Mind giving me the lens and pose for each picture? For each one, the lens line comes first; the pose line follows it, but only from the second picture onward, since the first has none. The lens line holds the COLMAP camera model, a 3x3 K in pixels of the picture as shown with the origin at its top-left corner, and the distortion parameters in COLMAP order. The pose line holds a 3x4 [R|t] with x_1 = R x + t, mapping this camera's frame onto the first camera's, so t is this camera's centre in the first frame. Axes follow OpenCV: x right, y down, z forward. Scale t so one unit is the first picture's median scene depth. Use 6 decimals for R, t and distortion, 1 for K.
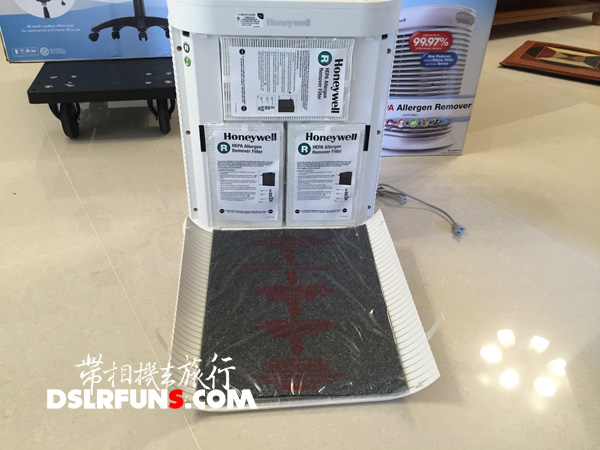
lens RADIAL K [[517.6, 0, 300.0], [0, 517.6, 225.0], [0, 0, 1]] dist [0.082804, -0.117891]
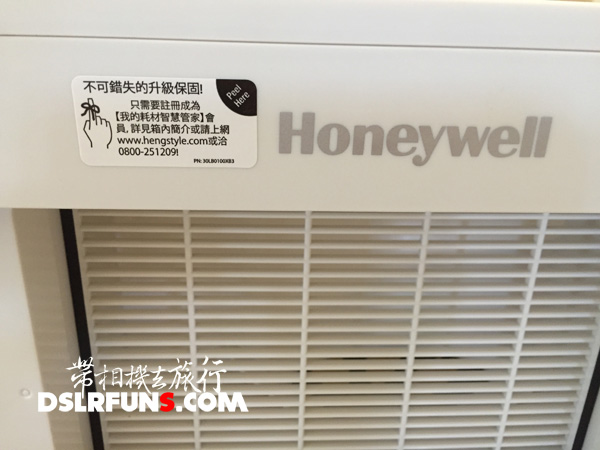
lens RADIAL K [[517.6, 0, 300.0], [0, 517.6, 225.0], [0, 0, 1]] dist [0.082804, -0.117891]
pose [[0.999720, 0.001527, -0.023632, -0.032269], [-0.007101, 0.971325, -0.237651, -0.197650], [0.022592, 0.237752, 0.971063, 0.520830]]
